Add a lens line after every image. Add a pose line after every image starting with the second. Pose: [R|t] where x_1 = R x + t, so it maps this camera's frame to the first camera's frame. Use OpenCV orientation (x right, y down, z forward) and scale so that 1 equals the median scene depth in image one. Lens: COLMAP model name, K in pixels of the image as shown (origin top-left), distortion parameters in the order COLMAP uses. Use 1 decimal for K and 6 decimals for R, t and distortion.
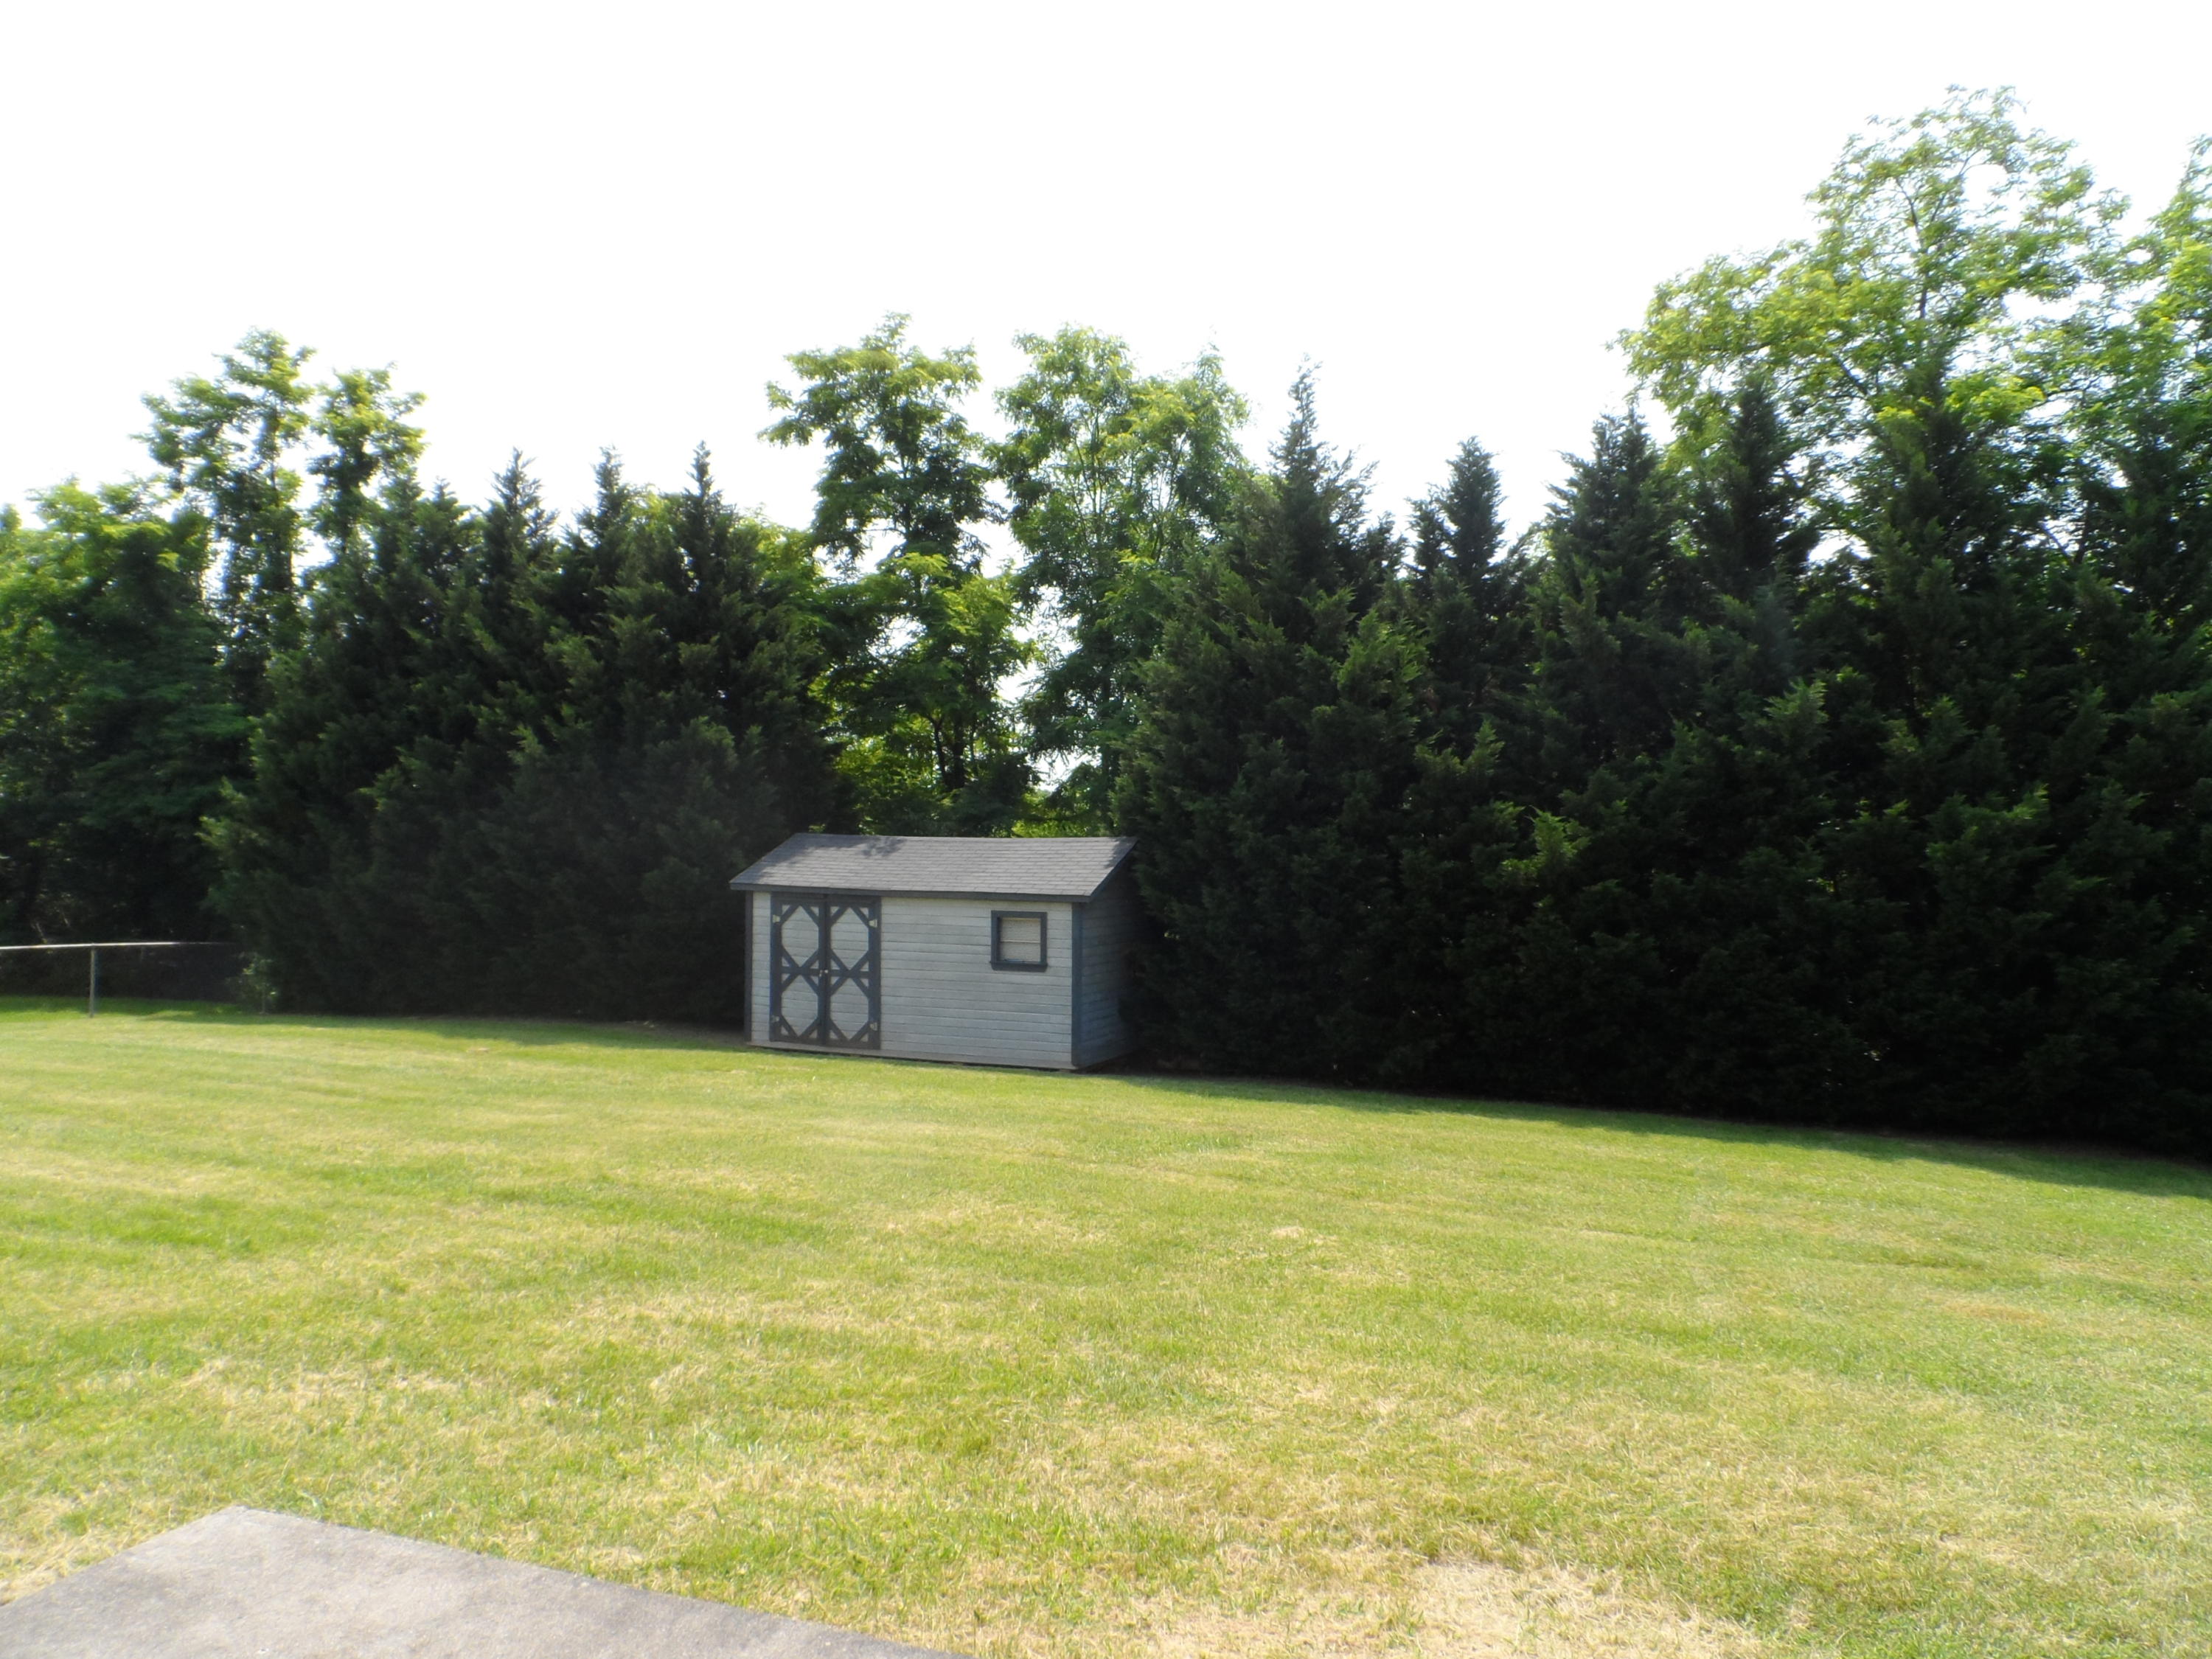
lens RADIAL K [[1661.0, 0, 1106.0], [0, 1661.0, 829.5], [0, 0, 1]] dist [-0.020617, 0.011581]
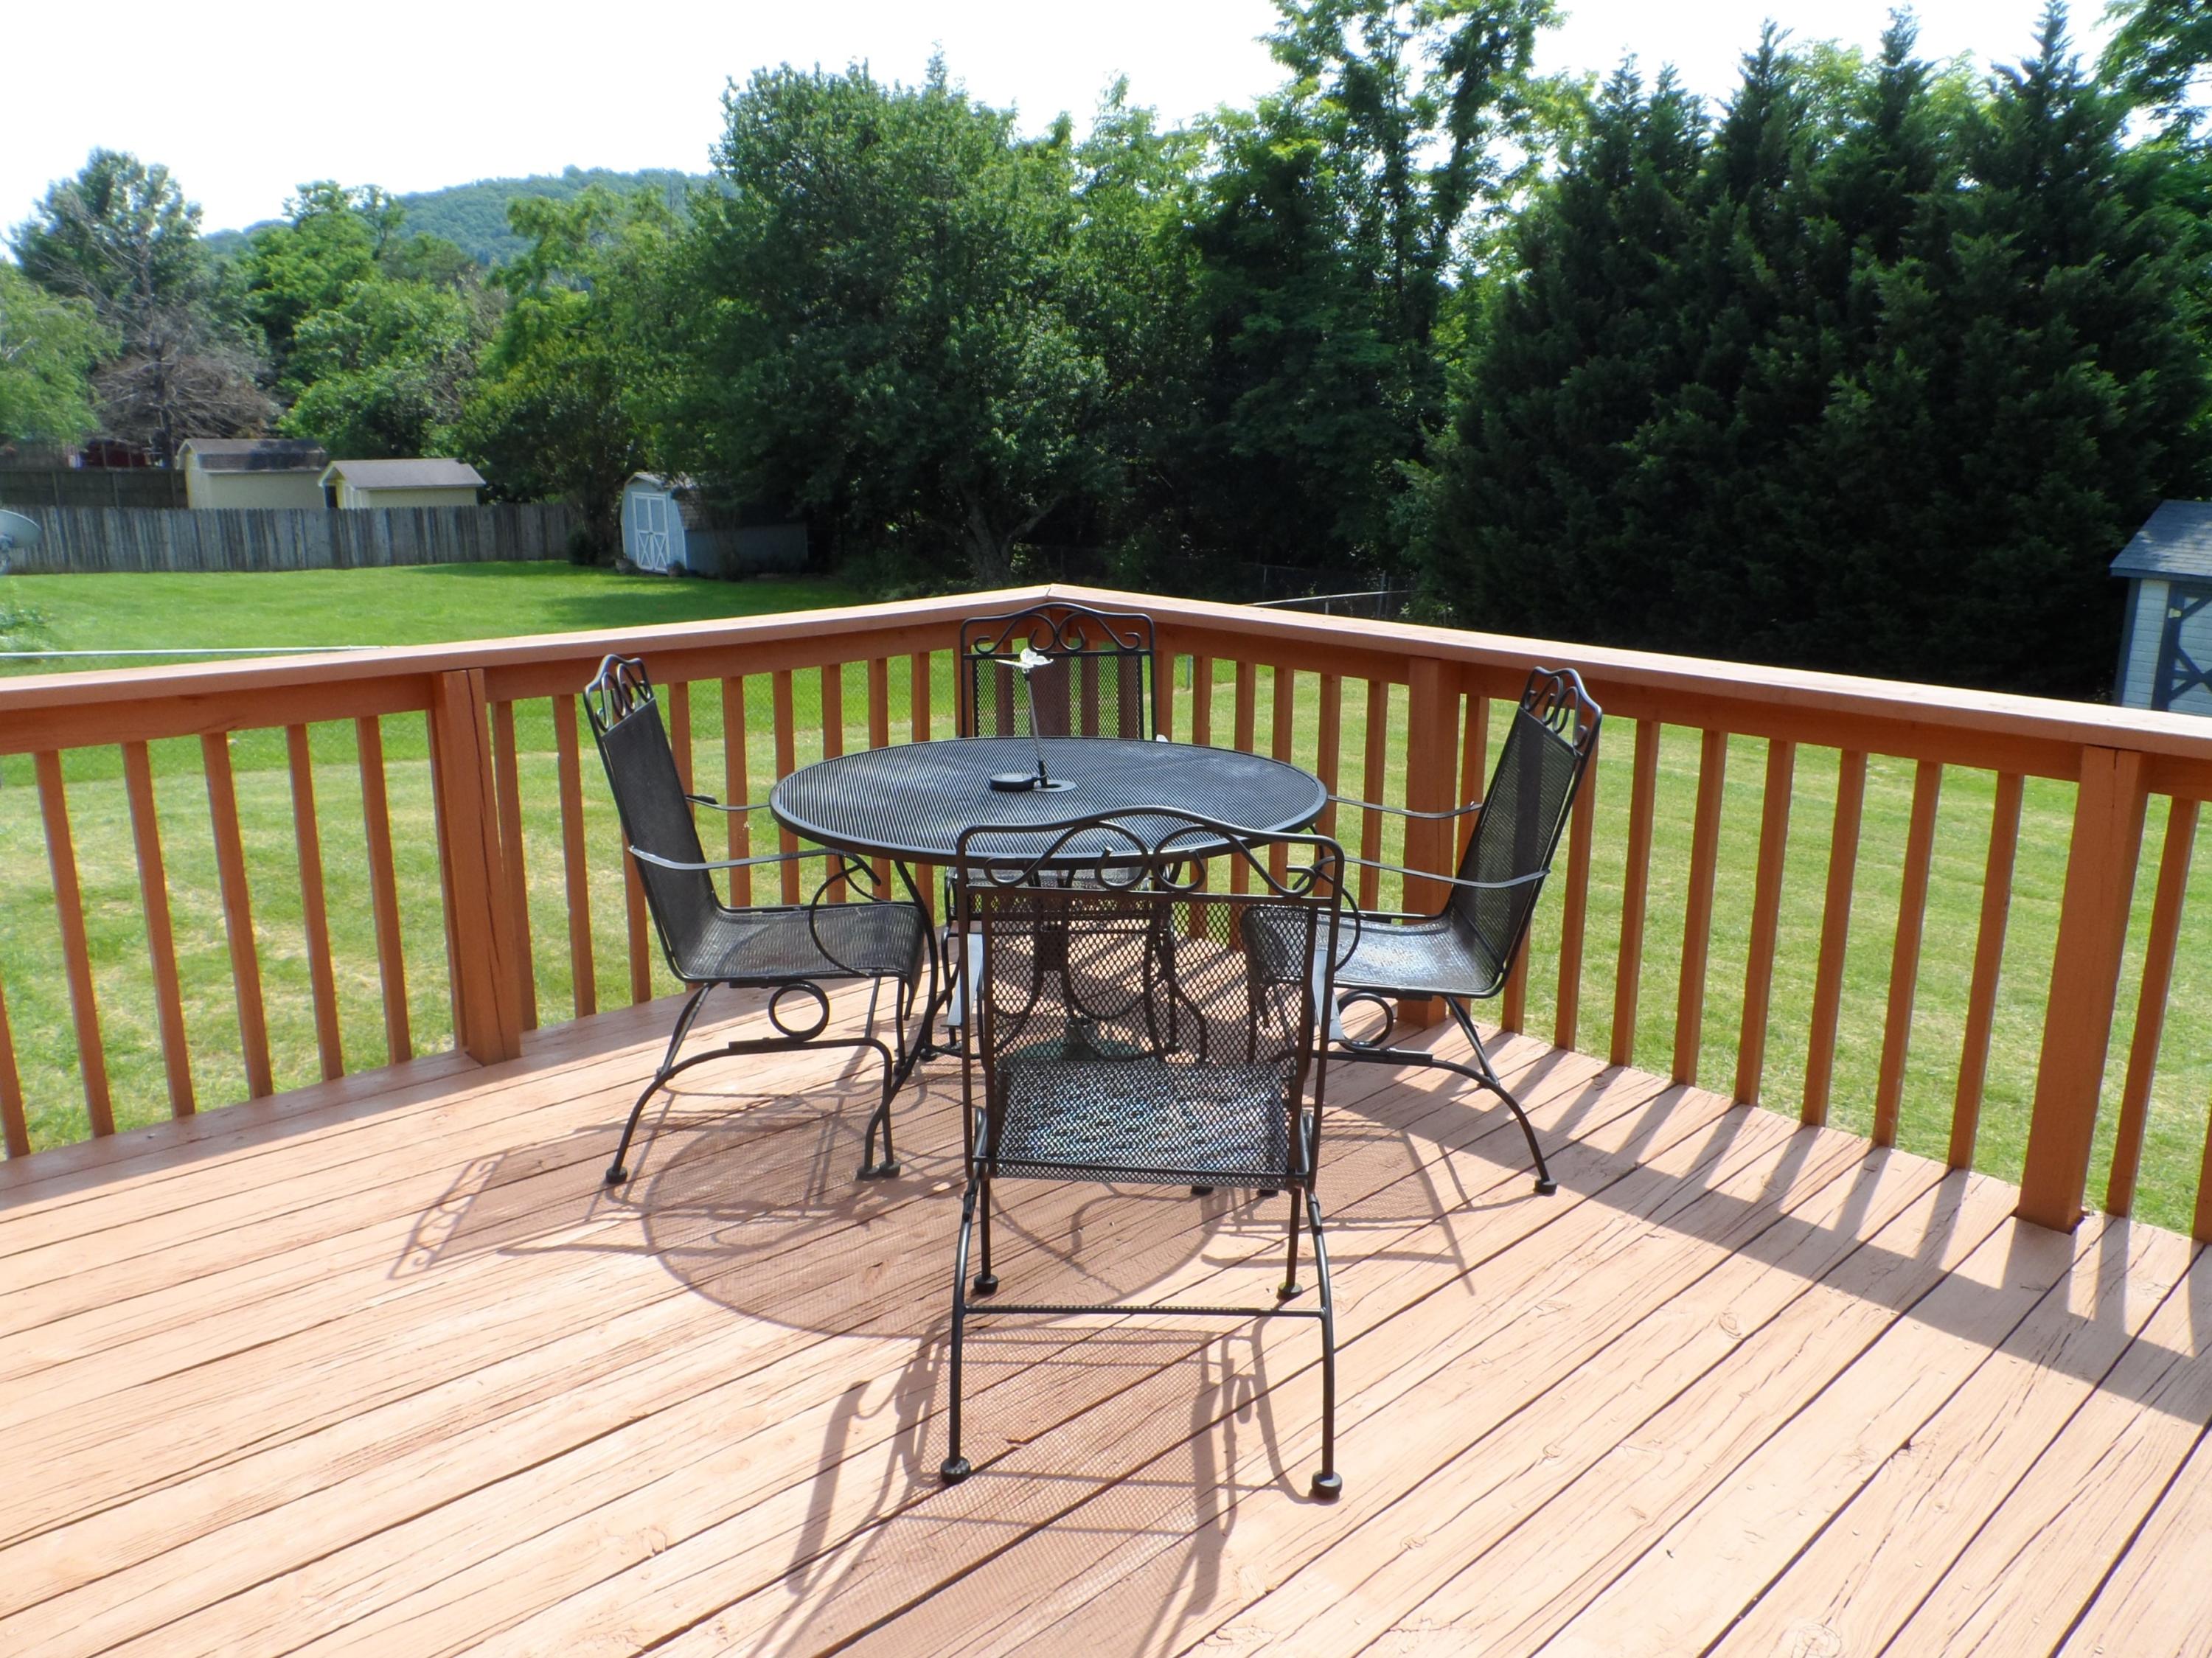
lens RADIAL K [[1660.9, 0, 1106.0], [0, 1660.9, 829.0], [0, 0, 1]] dist [-0.020617, 0.011581]
pose [[0.901033, 0.094706, -0.423284, -0.322217], [0.021022, 0.965191, 0.260701, -0.069630], [0.433240, -0.243798, 0.867678, 0.019489]]
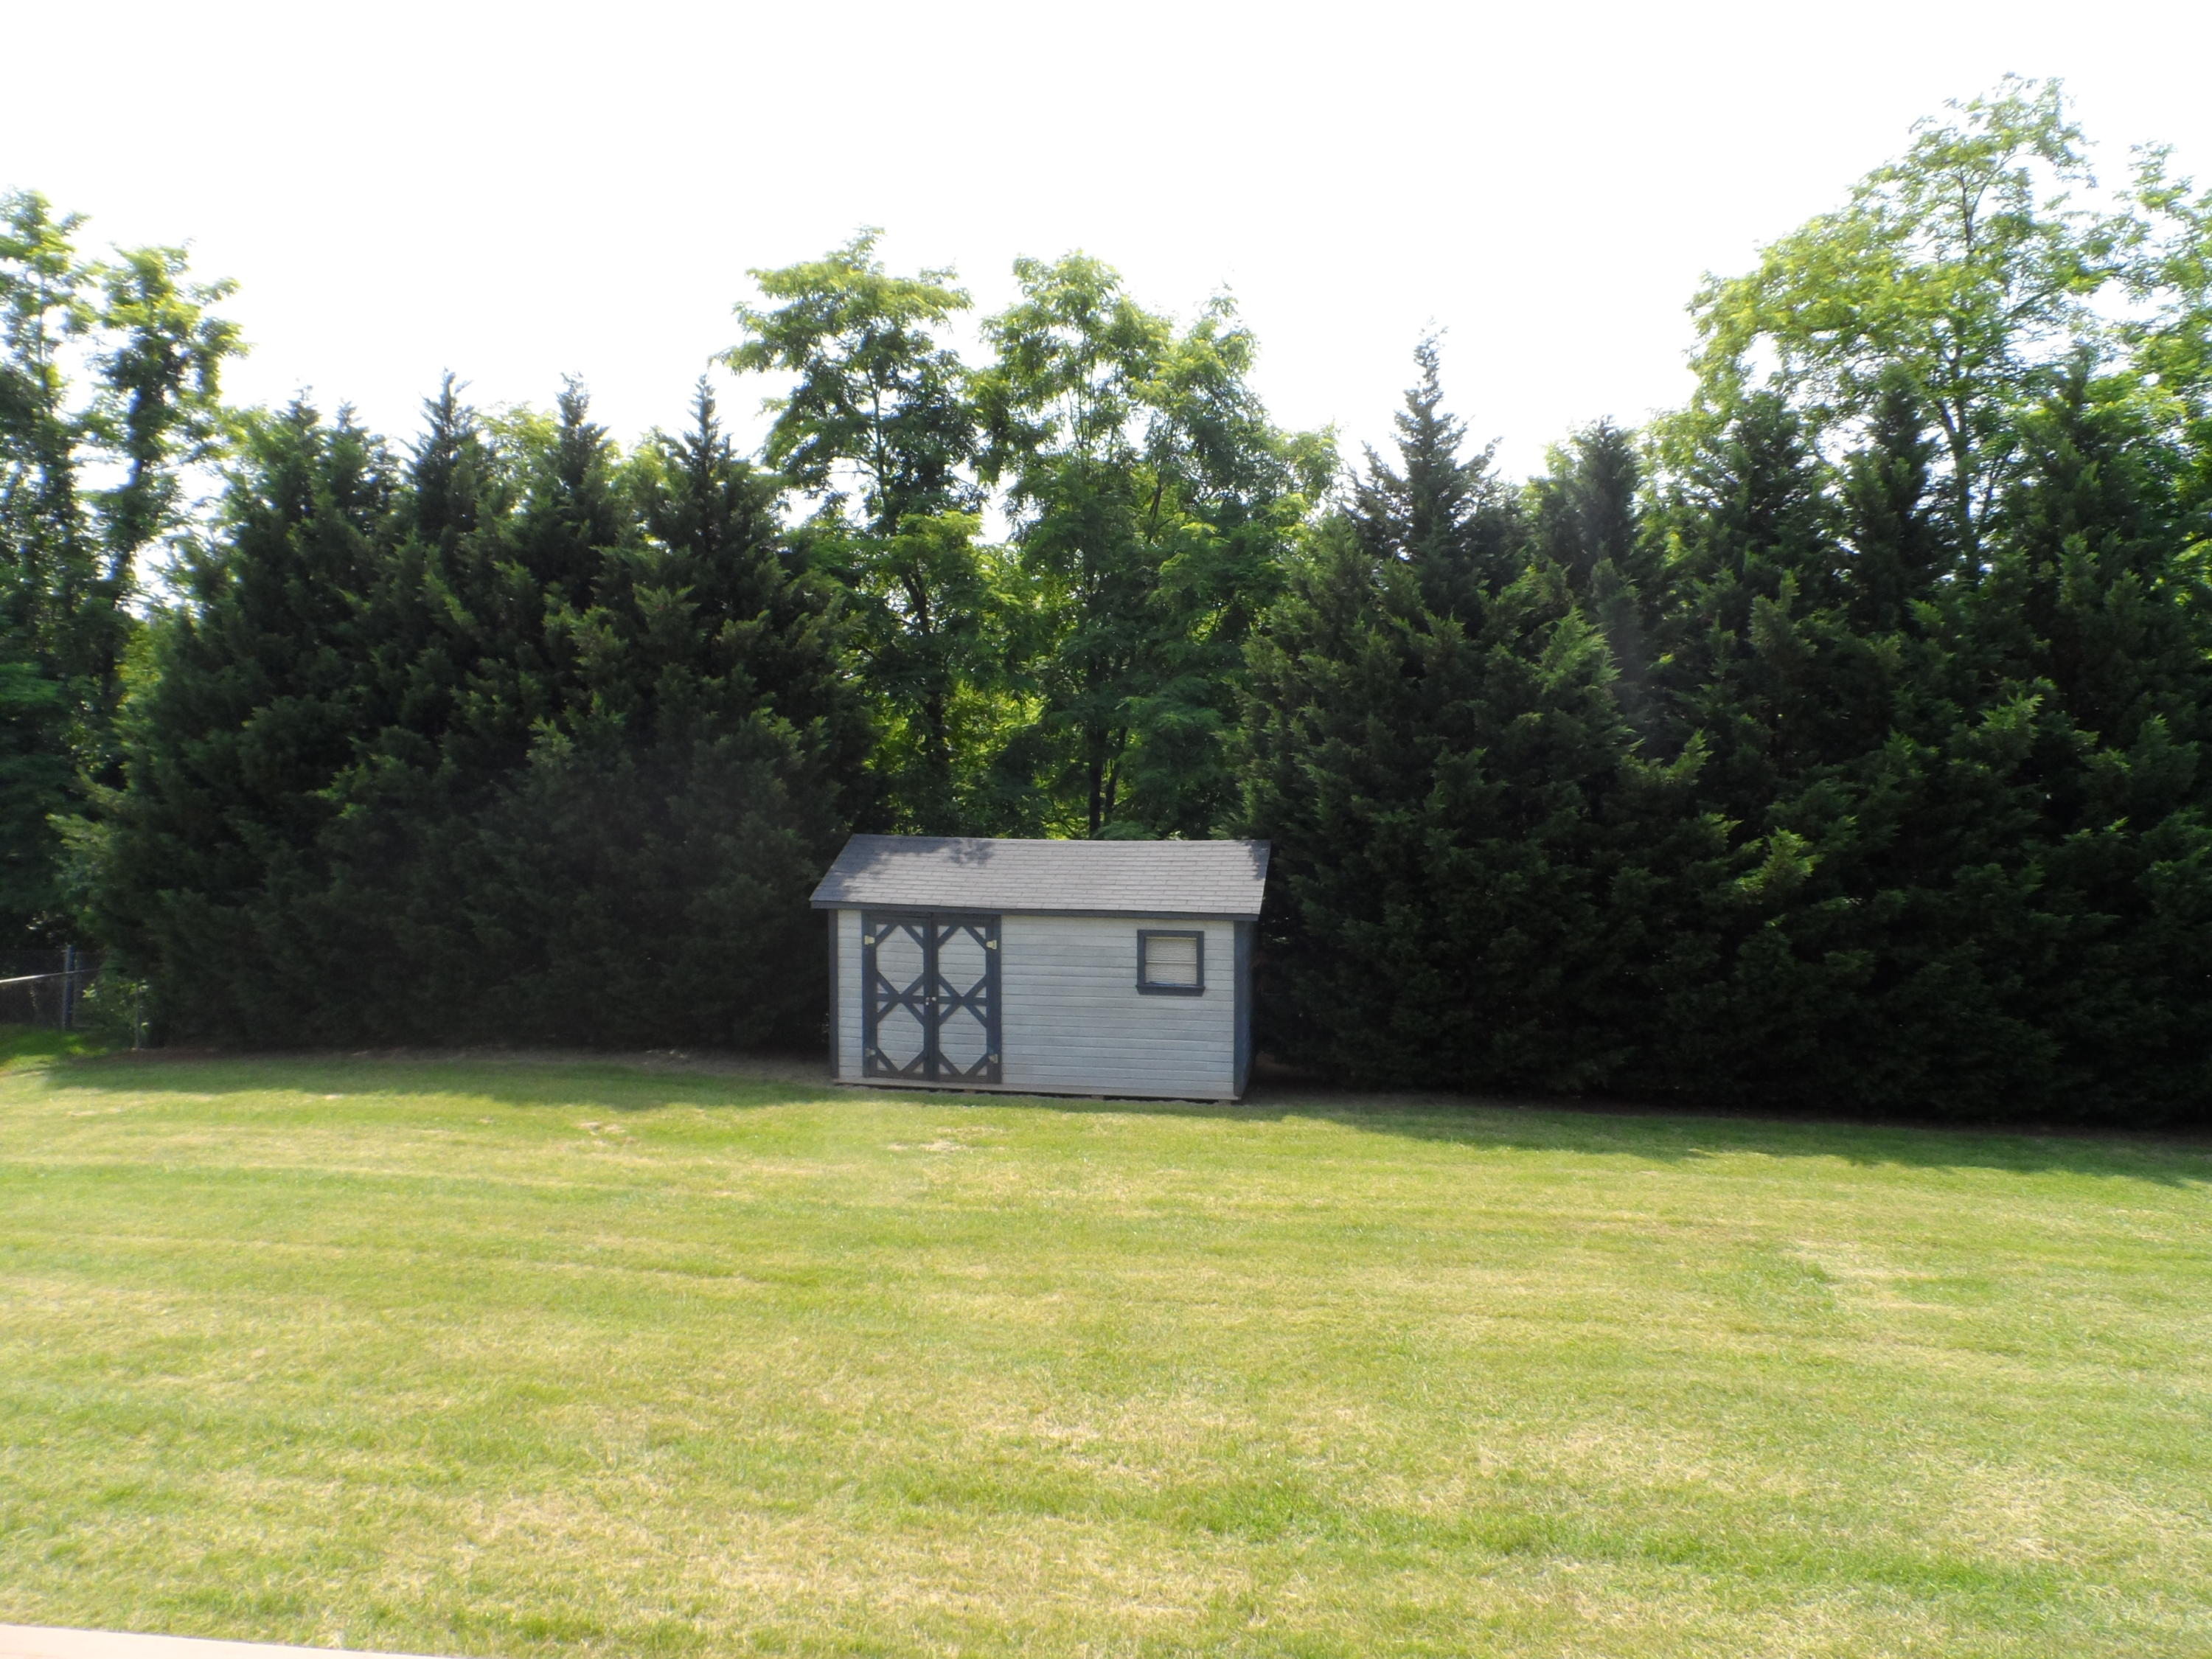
lens RADIAL K [[1661.0, 0, 1106.0], [0, 1661.0, 829.5], [0, 0, 1]] dist [-0.020617, 0.011581]
pose [[0.974321, -0.022222, 0.224065, -0.273086], [0.006932, 0.997607, 0.068798, -0.064889], [-0.225057, -0.065478, 0.972143, 0.118313]]
